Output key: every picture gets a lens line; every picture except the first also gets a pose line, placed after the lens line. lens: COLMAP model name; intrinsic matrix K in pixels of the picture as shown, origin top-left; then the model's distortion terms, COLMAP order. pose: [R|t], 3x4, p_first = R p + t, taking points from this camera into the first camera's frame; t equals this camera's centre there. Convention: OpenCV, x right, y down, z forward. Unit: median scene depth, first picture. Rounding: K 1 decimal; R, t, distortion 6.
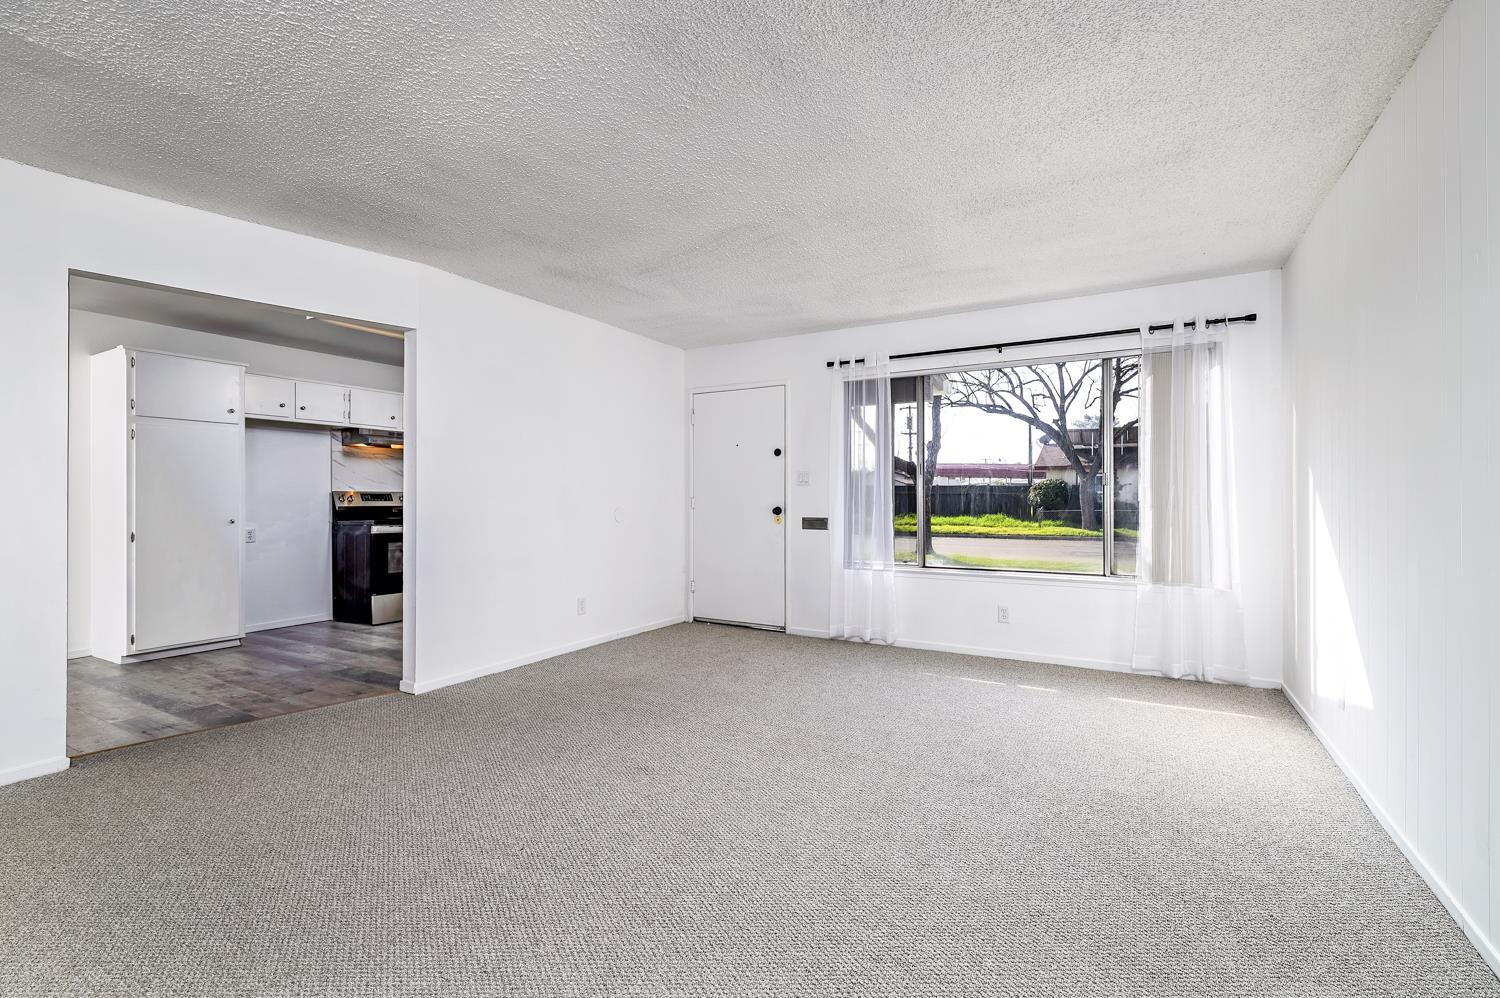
lens RADIAL K [[682.6, 0, 755.3], [0, 682.6, 498.1], [0, 0, 1]] dist [-0.002177, -0.000056]
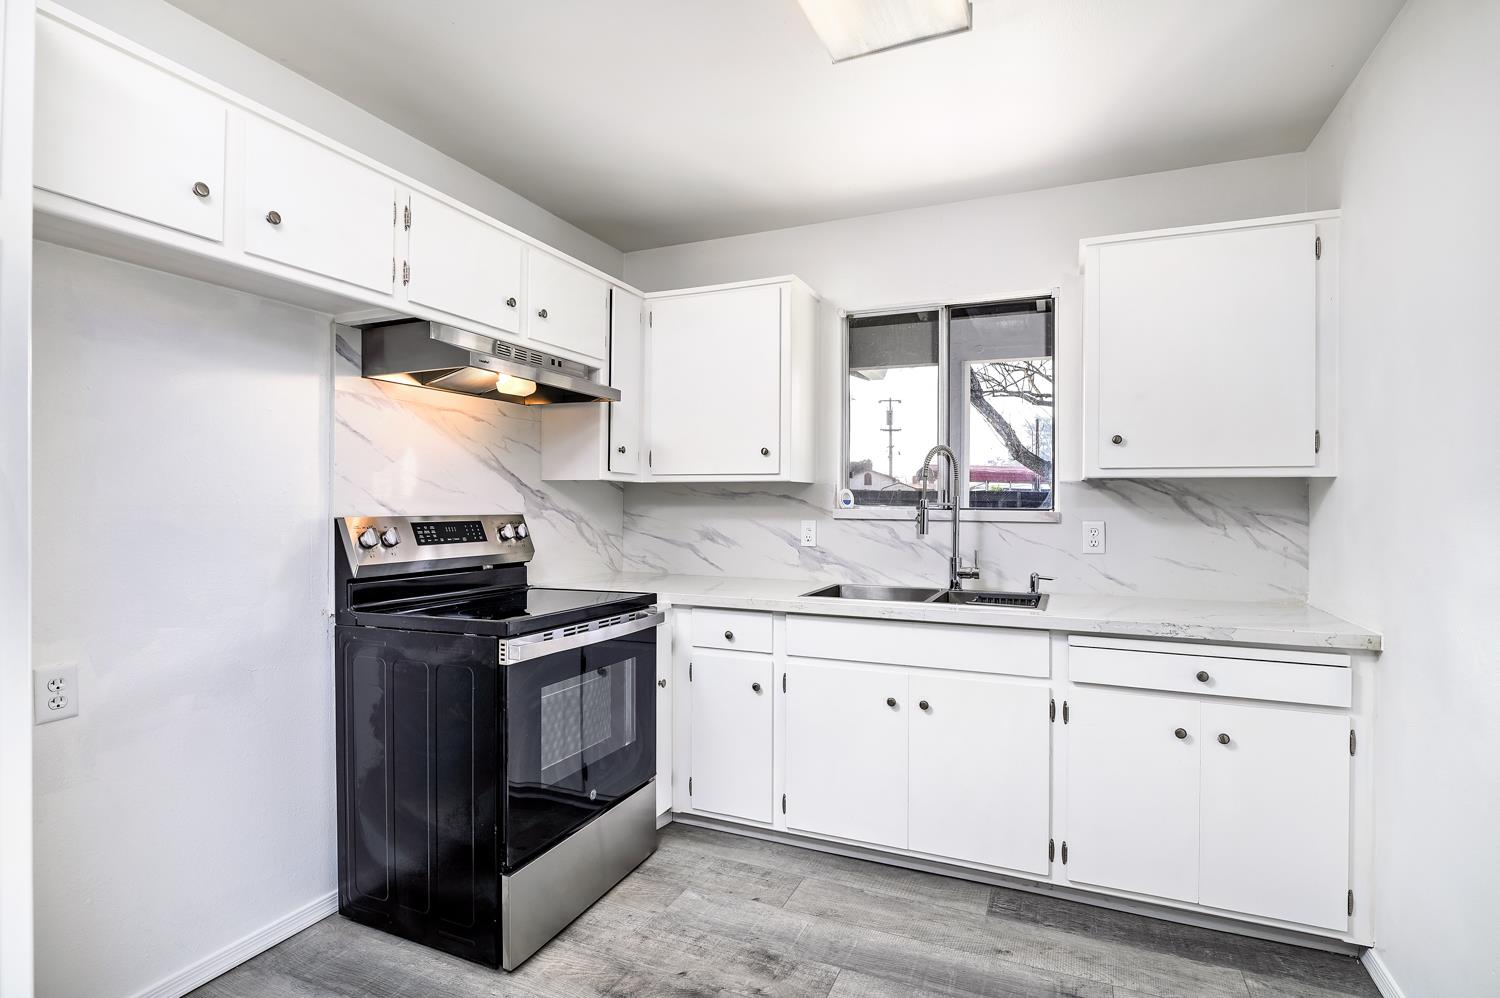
lens RADIAL K [[756.4, 0, 743.7], [0, 756.4, 500.0], [0, 0, 1]] dist [0.002191, -0.000229]
pose [[0.994765, 0.003078, 0.102141, -0.467439], [-0.002666, 0.999988, -0.004173, -0.017667], [-0.102153, 0.003879, 0.994761, 0.628706]]
